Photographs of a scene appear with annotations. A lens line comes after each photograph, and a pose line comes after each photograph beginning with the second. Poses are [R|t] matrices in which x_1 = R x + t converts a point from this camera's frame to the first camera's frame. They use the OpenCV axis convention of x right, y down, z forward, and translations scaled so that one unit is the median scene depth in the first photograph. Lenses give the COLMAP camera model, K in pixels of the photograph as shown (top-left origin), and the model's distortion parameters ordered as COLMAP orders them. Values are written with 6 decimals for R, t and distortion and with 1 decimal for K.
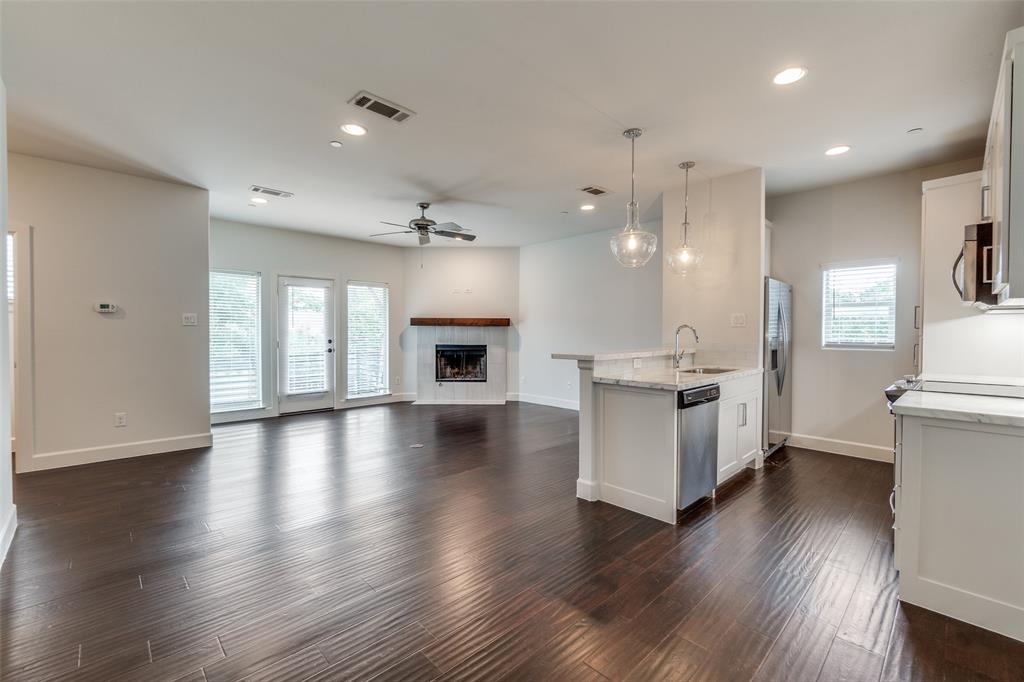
lens RADIAL K [[441.4, 0, 514.0], [0, 441.4, 330.9], [0, 0, 1]] dist [0.000167, -0.000085]
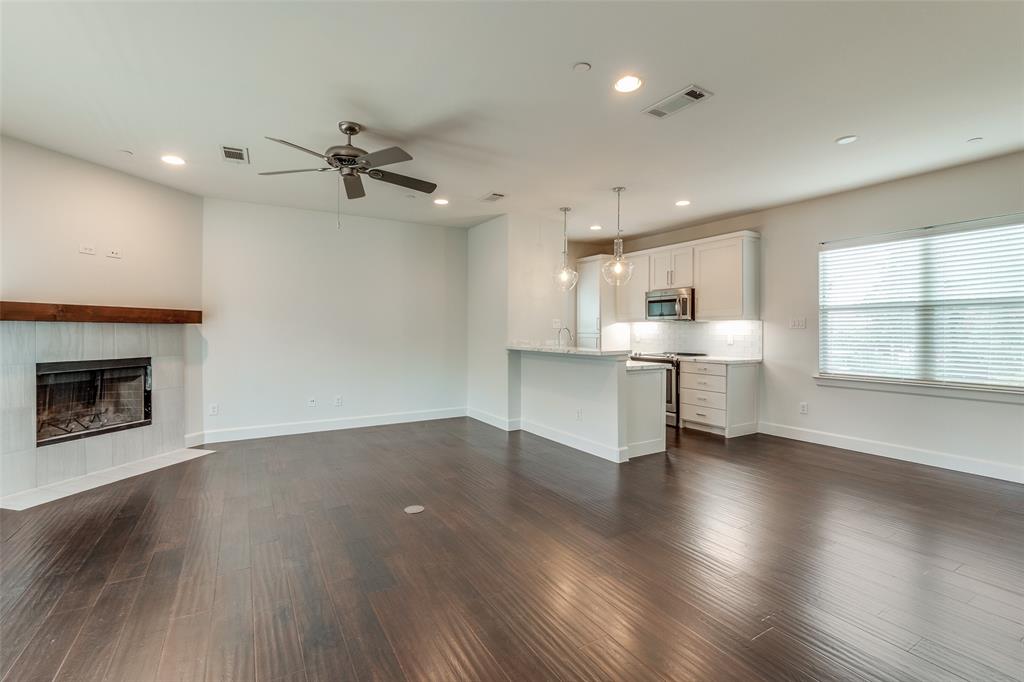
lens RADIAL K [[441.4, 0, 514.0], [0, 441.4, 330.9], [0, 0, 1]] dist [0.000167, -0.000085]
pose [[0.229026, -0.005447, 0.973405, -0.894897], [0.000375, 0.999985, 0.005507, -0.007633], [-0.973420, -0.000896, 0.229025, 0.768665]]
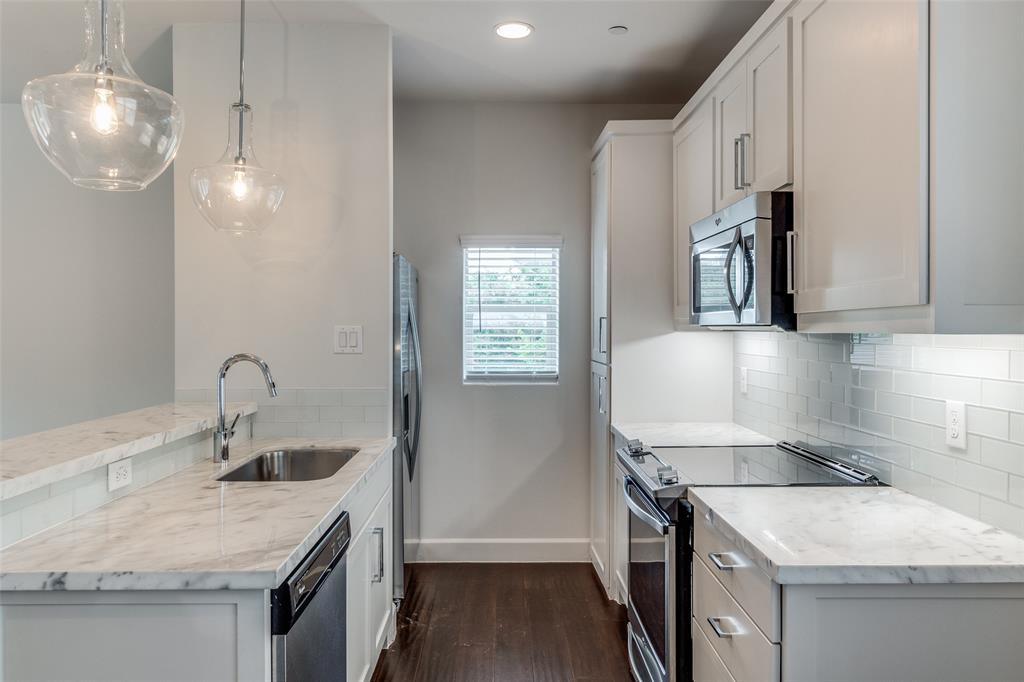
lens RADIAL K [[721.2, 0, 520.1], [0, 721.2, 339.1], [0, 0, 1]] dist [0.003527, -0.000090]
pose [[0.685103, -0.011973, 0.728348, 0.069717], [0.001602, 0.999887, 0.014930, -0.033759], [-0.728445, -0.009062, 0.685045, 0.320747]]
